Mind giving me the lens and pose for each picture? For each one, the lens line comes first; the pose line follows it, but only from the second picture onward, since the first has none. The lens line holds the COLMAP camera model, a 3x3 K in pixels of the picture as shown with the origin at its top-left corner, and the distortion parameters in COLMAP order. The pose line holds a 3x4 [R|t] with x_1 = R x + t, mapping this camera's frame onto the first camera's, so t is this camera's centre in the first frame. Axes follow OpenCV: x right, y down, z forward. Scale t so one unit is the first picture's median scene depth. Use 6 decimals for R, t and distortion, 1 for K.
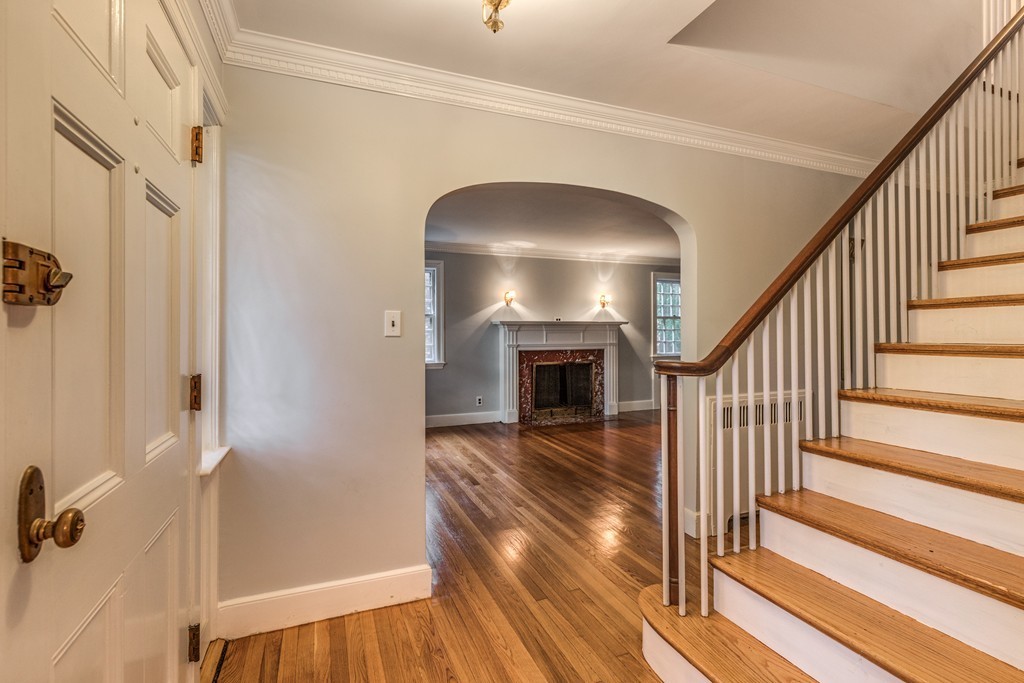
lens RADIAL K [[471.6, 0, 513.6], [0, 471.6, 333.5], [0, 0, 1]] dist [0.000685, -0.000046]
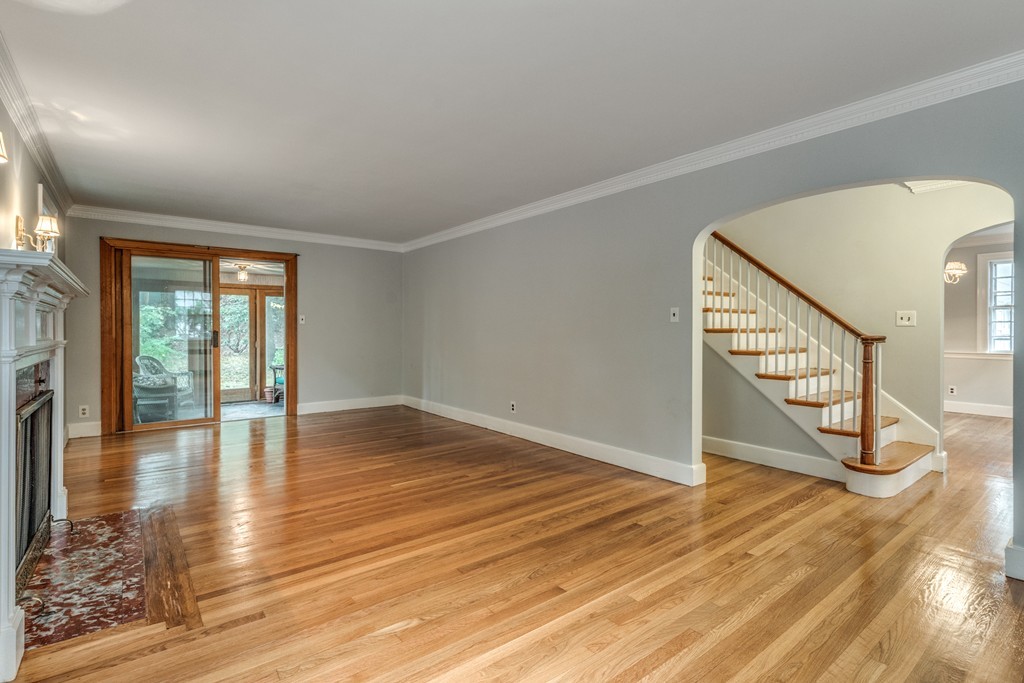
lens RADIAL K [[483.1, 0, 497.6], [0, 483.1, 332.7], [0, 0, 1]] dist [0.002315, 0.000163]
pose [[-0.264329, -0.001194, 0.964432, -0.296840], [-0.000797, 0.999999, 0.001020, 0.012563], [-0.964432, -0.000500, -0.264329, 0.774428]]
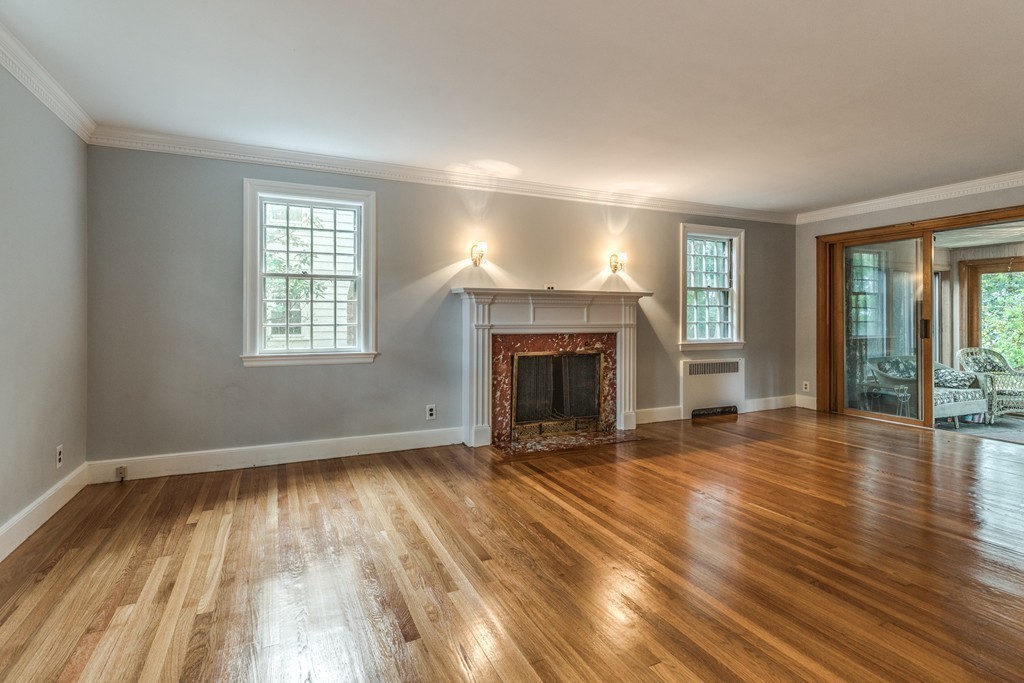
lens RADIAL K [[494.1, 0, 491.5], [0, 494.1, 314.3], [0, 0, 1]] dist [0.003493, -0.000180]
pose [[0.999454, 0.007665, 0.032136, -0.011604], [-0.007552, 0.999965, -0.003640, 0.010937], [-0.032163, 0.003395, 0.999477, 0.304428]]
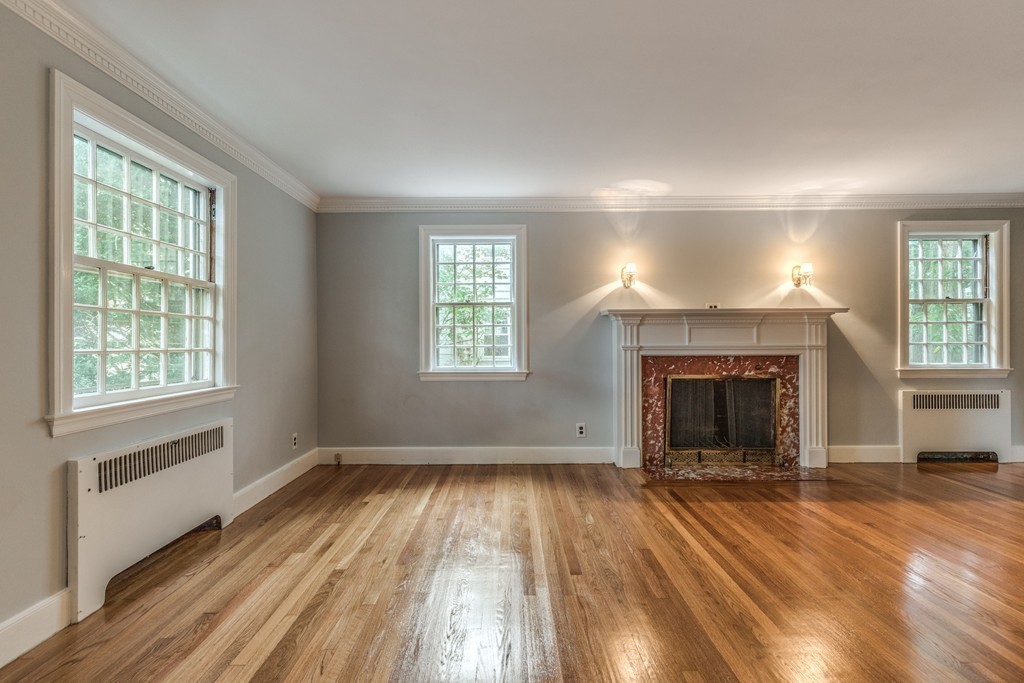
lens RADIAL K [[470.9, 0, 503.6], [0, 470.9, 339.6], [0, 0, 1]] dist [0.003623, -0.000793]
pose [[0.923624, -0.000459, -0.383298, 0.078576], [0.000540, 1.000000, 0.000102, 0.013464], [0.383298, -0.000301, 0.923625, 0.320154]]
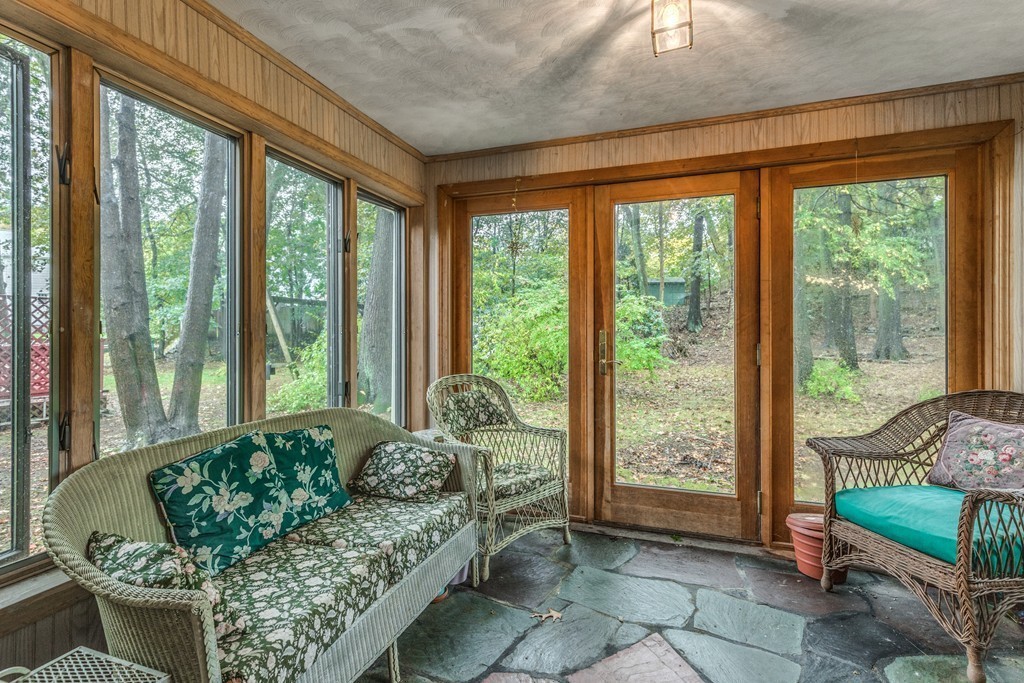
lens RADIAL K [[483.1, 0, 497.6], [0, 483.1, 332.7], [0, 0, 1]] dist [0.002315, 0.000163]
pose [[0.671449, 0.007131, 0.741016, 0.689046], [-0.004434, 0.999974, -0.005605, 0.032189], [-0.741037, 0.000478, 0.671464, 0.950272]]
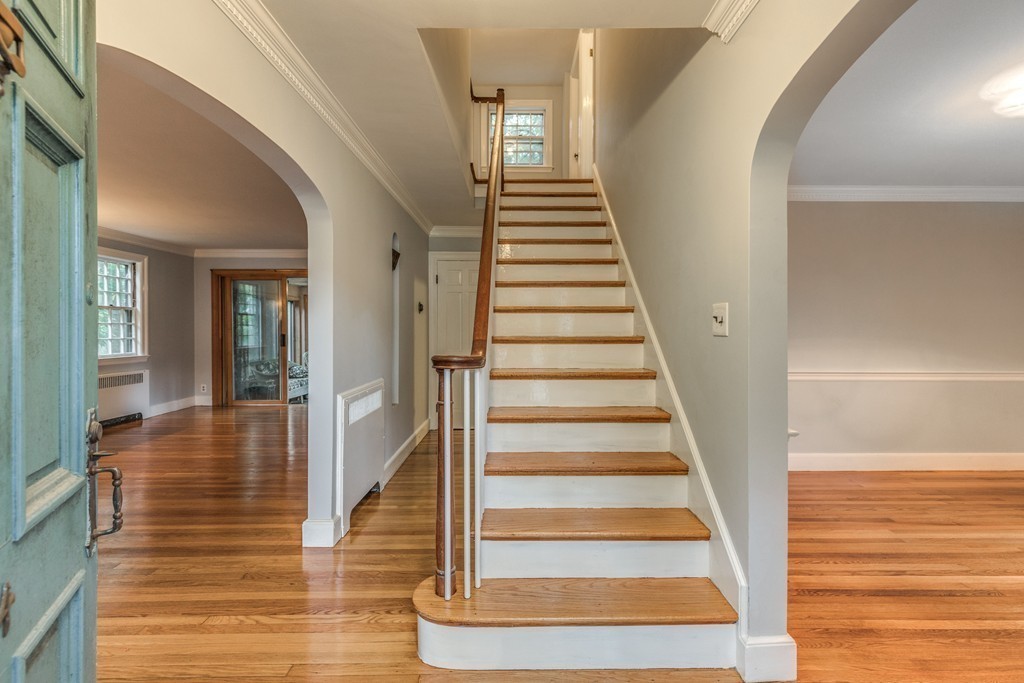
lens RADIAL K [[468.2, 0, 519.8], [0, 468.2, 332.9], [0, 0, 1]] dist [0.000833, -0.000090]
pose [[0.361387, -0.003583, 0.932409, -0.142803], [-0.003008, 0.999983, 0.005009, 0.001185], [-0.932411, -0.004615, 0.361370, 0.130973]]
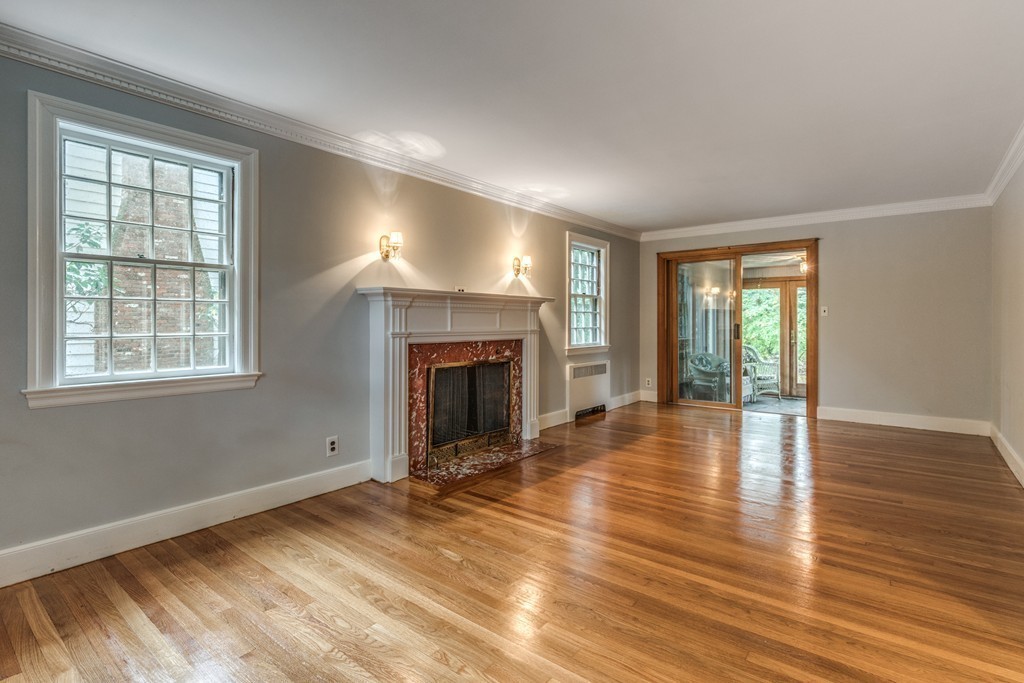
lens RADIAL K [[497.9, 0, 535.1], [0, 497.9, 322.0], [0, 0, 1]] dist [-0.005575, -0.000526]
pose [[0.859147, 0.005799, 0.511696, -0.149774], [-0.005331, 0.999983, -0.002383, 0.011228], [-0.511701, -0.000681, 0.859163, 0.412579]]
